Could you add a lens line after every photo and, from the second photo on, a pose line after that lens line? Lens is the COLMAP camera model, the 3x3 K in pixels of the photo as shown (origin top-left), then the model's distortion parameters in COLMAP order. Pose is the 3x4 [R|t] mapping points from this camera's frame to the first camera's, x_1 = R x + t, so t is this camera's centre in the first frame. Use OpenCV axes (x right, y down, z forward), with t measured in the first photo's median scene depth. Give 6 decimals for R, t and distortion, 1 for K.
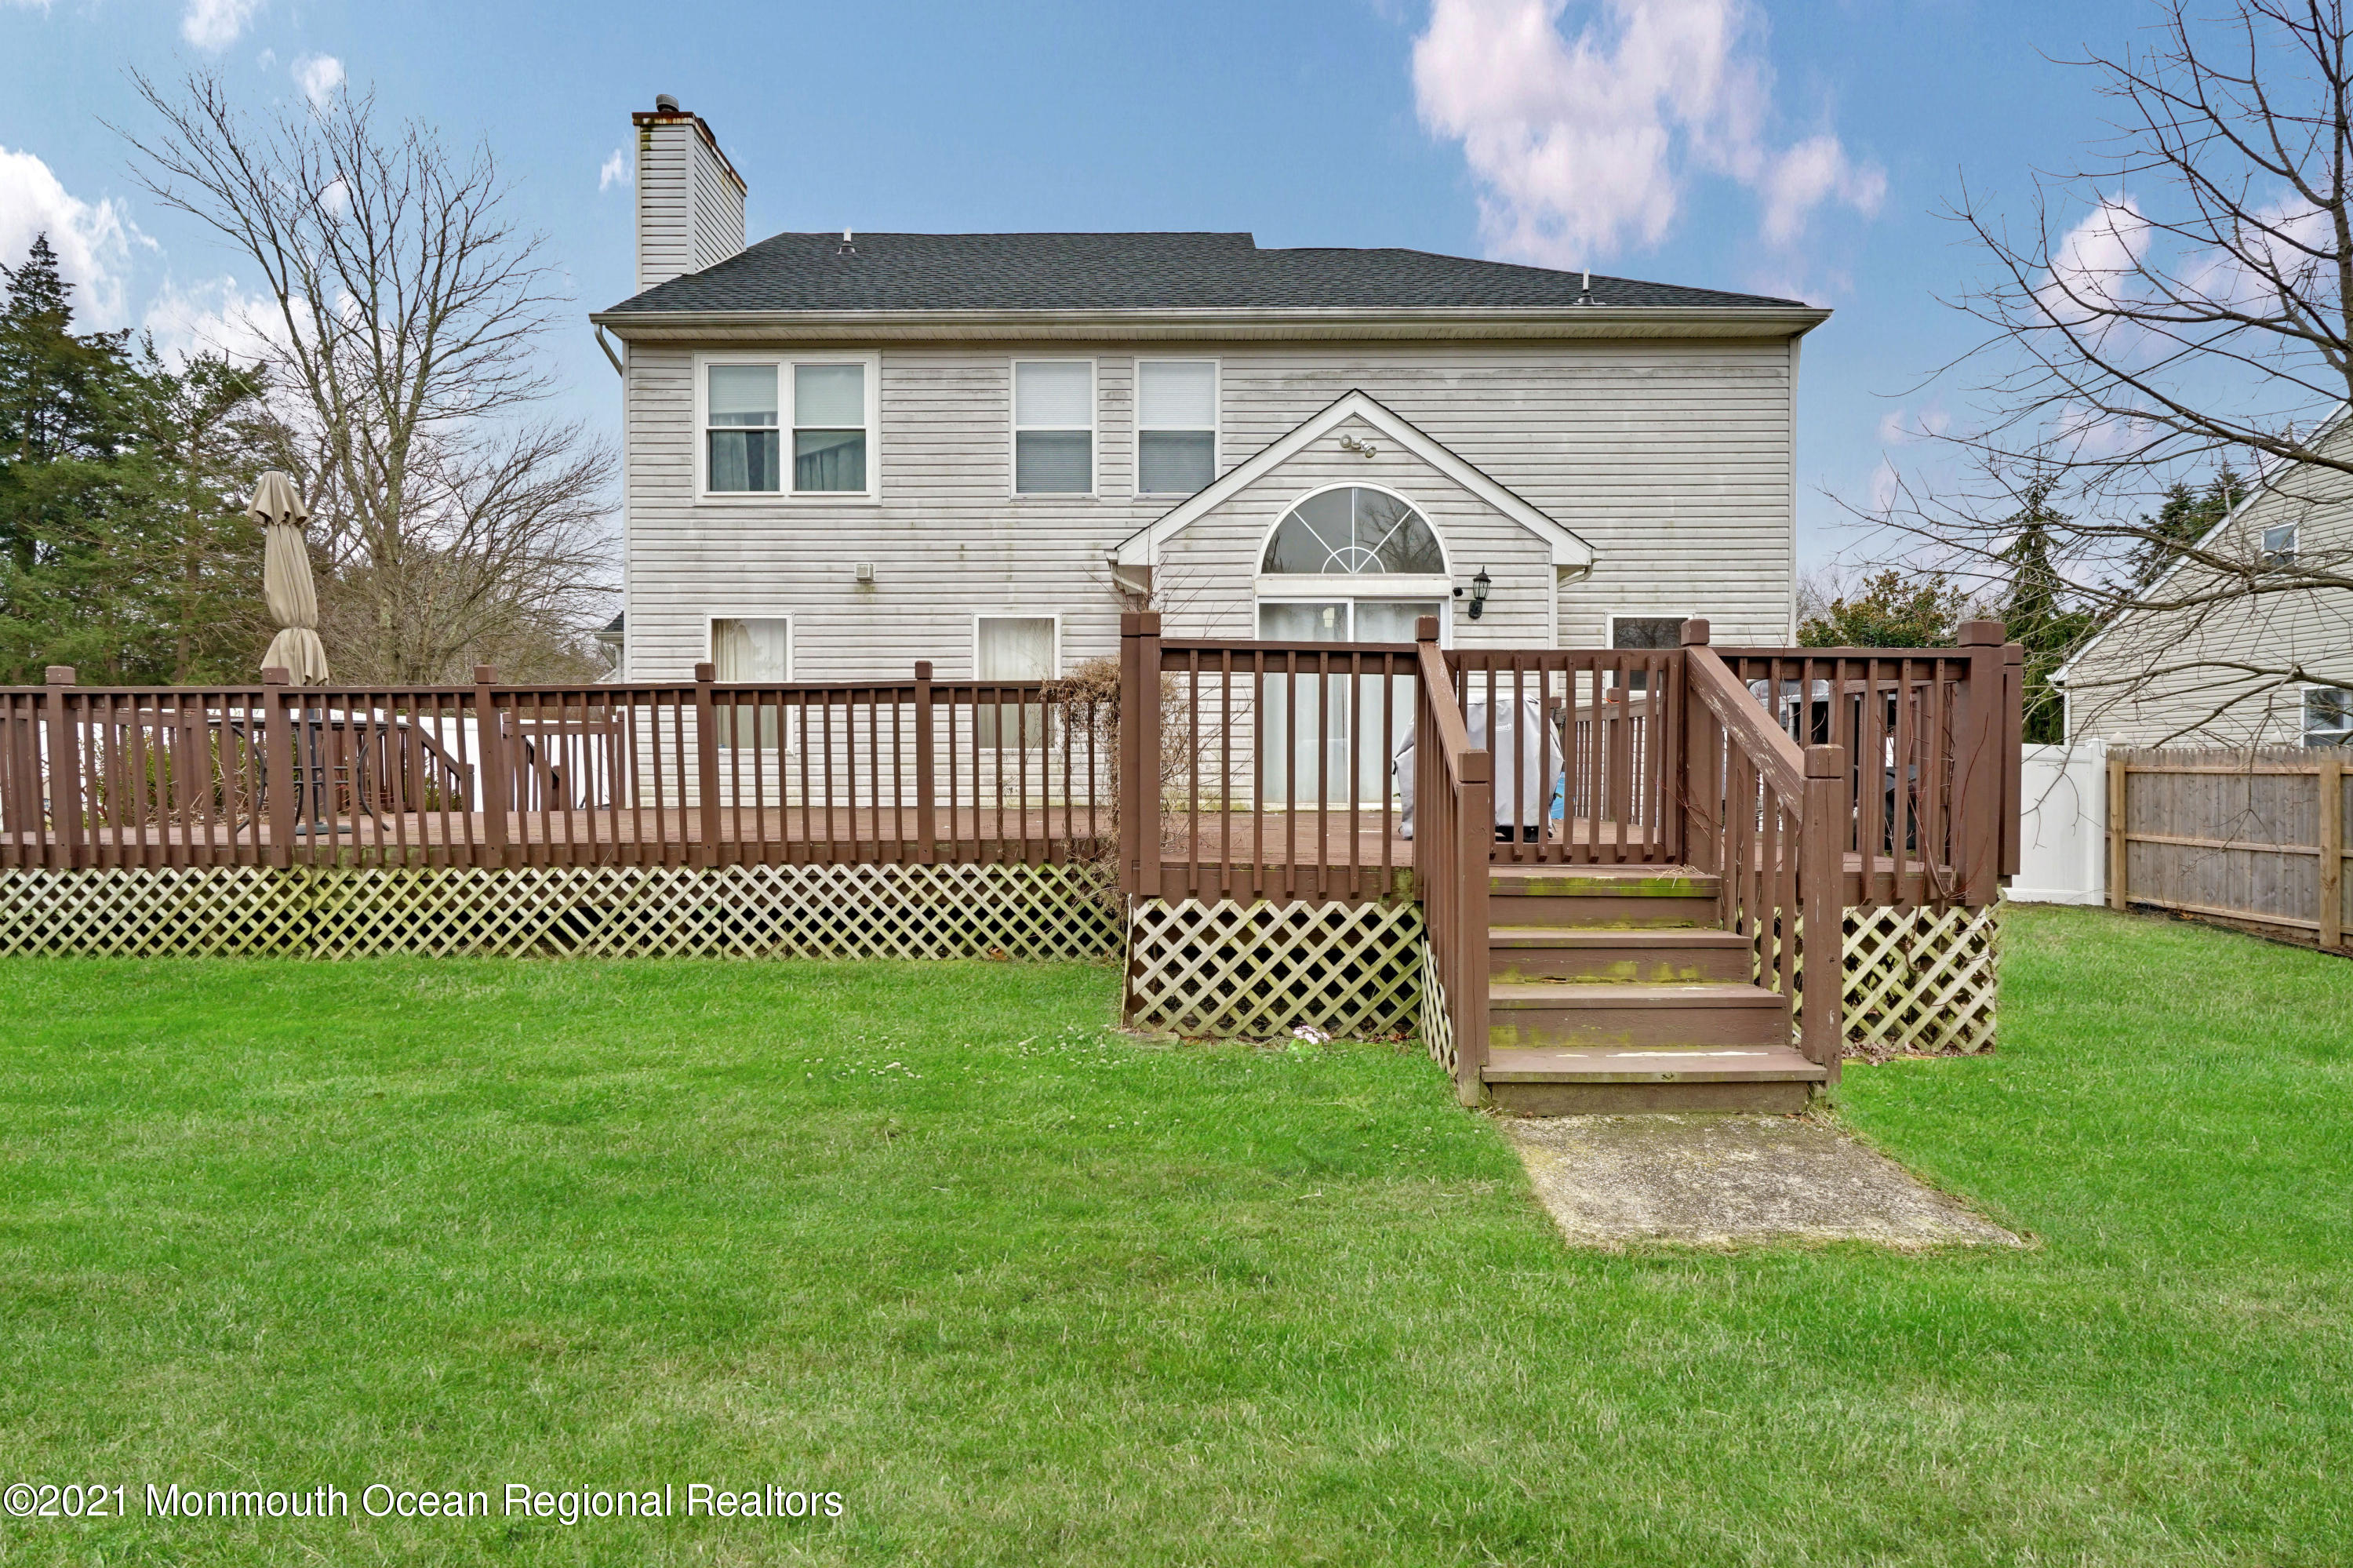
lens RADIAL K [[1058.5, 0, 1187.6], [0, 1058.5, 788.0], [0, 0, 1]] dist [-0.002166, 0.001673]
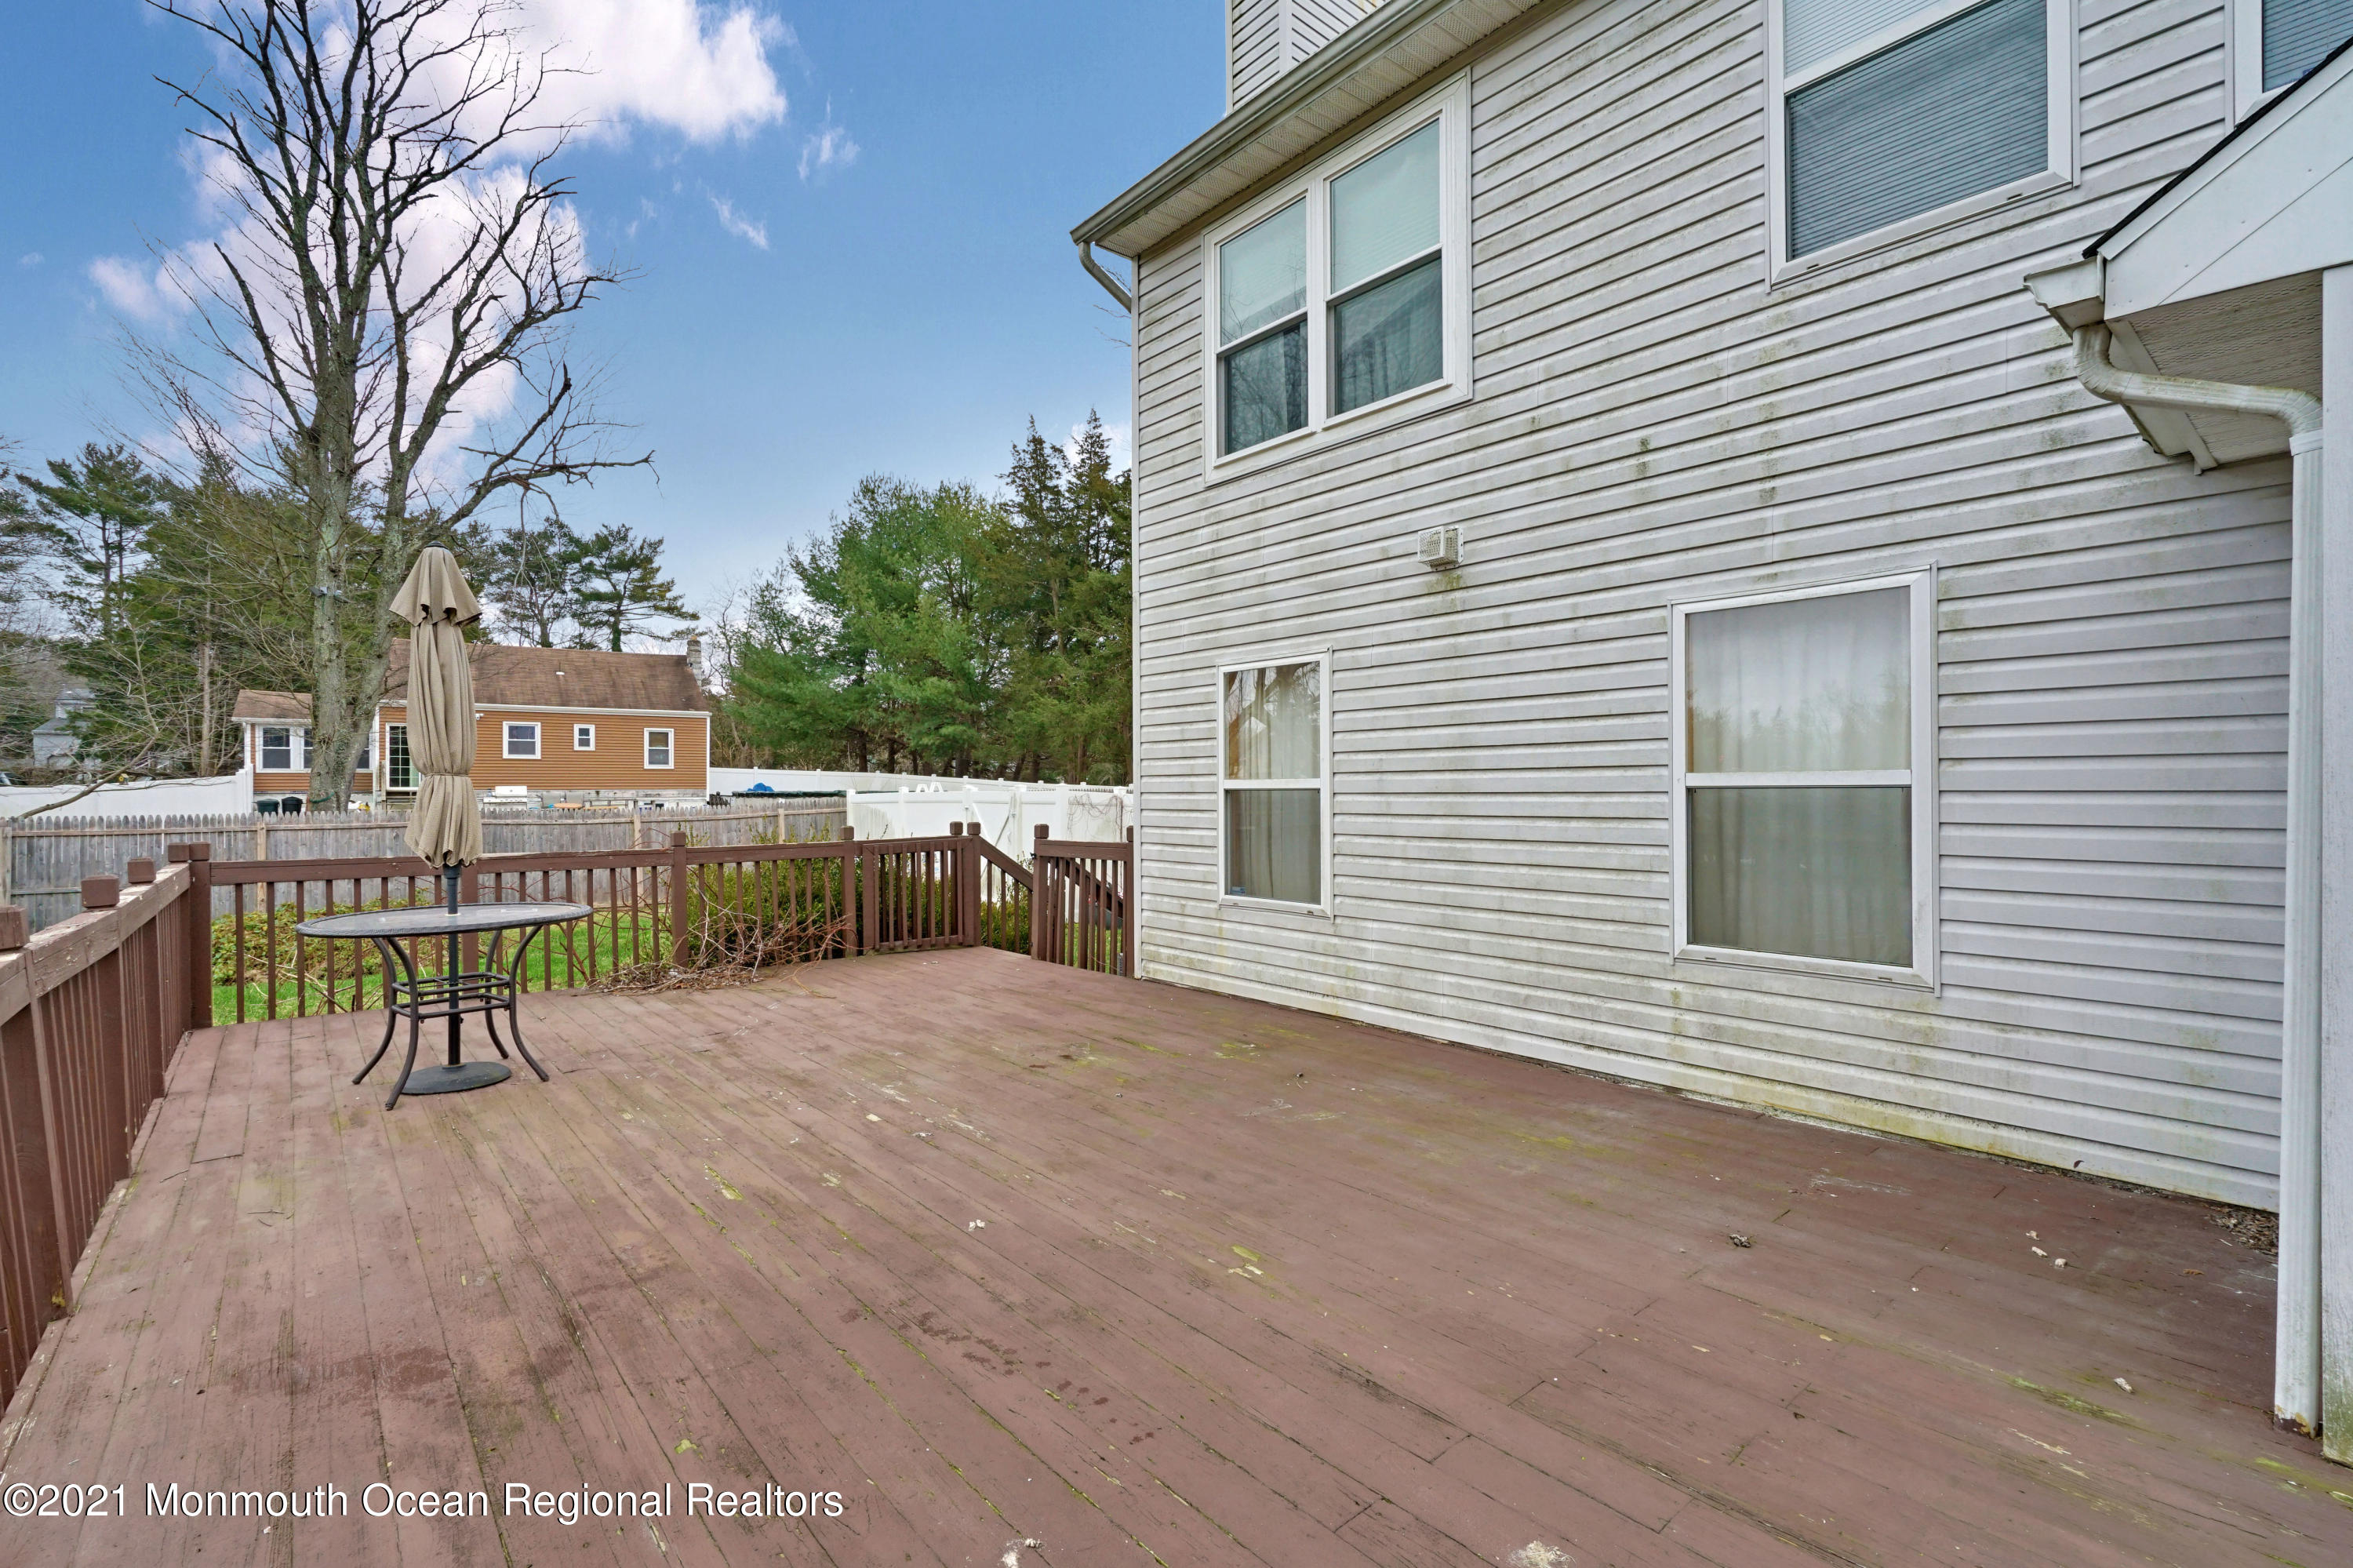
lens RADIAL K [[1058.5, 0, 1188.8], [0, 1058.5, 783.0], [0, 0, 1]] dist [-0.002166, 0.001673]
pose [[0.654648, -0.008146, -0.755890, -0.020866], [-0.003606, 0.999897, -0.013898, -0.091685], [0.755925, 0.011824, 0.654551, 0.605144]]
